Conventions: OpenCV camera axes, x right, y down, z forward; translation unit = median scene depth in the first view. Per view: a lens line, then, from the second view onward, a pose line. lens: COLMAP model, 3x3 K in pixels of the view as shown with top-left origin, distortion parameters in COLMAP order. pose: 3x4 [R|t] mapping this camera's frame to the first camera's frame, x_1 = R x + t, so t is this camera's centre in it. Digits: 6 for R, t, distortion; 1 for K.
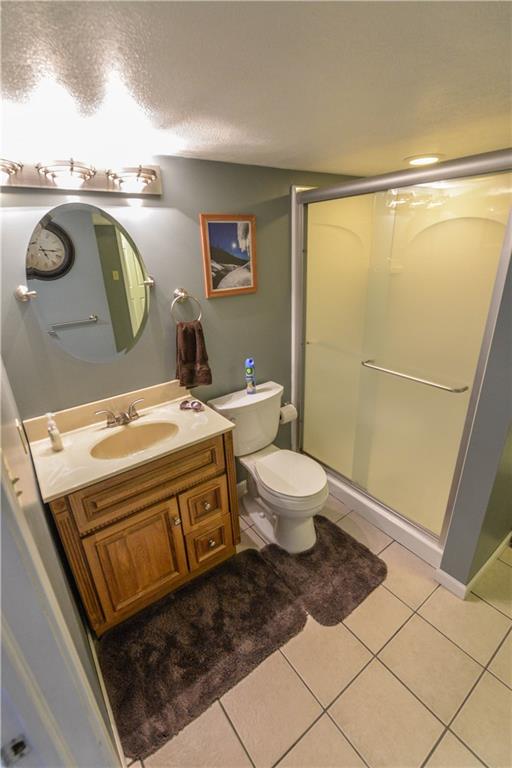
lens RADIAL K [[356.9, 0, 261.7], [0, 356.9, 402.8], [0, 0, 1]] dist [-0.001578, -0.000056]
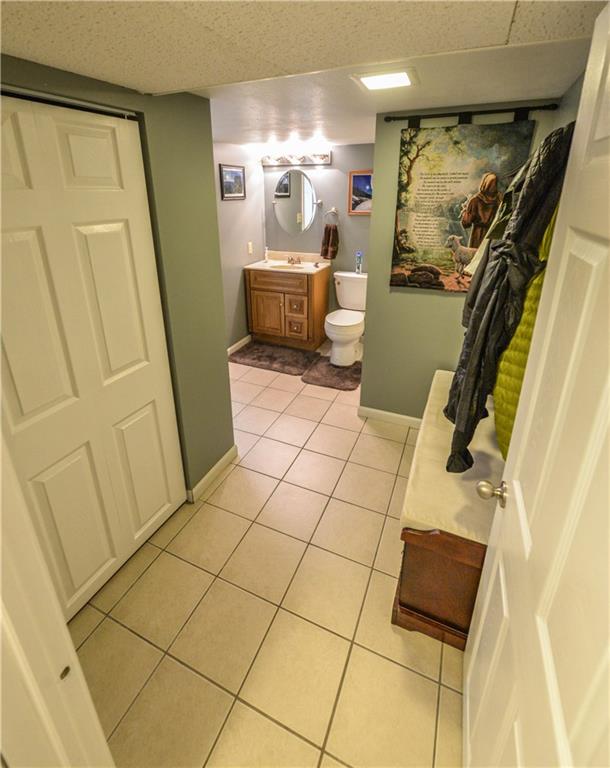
lens RADIAL K [[437.6, 0, 305.3], [0, 437.6, 383.6], [0, 0, 1]] dist [-0.000100, 0.000104]
pose [[0.433672, 0.393771, -0.810477, 2.260035], [-0.373289, 0.897157, 0.236145, 0.057183], [0.820112, 0.200133, 0.536063, -0.296034]]
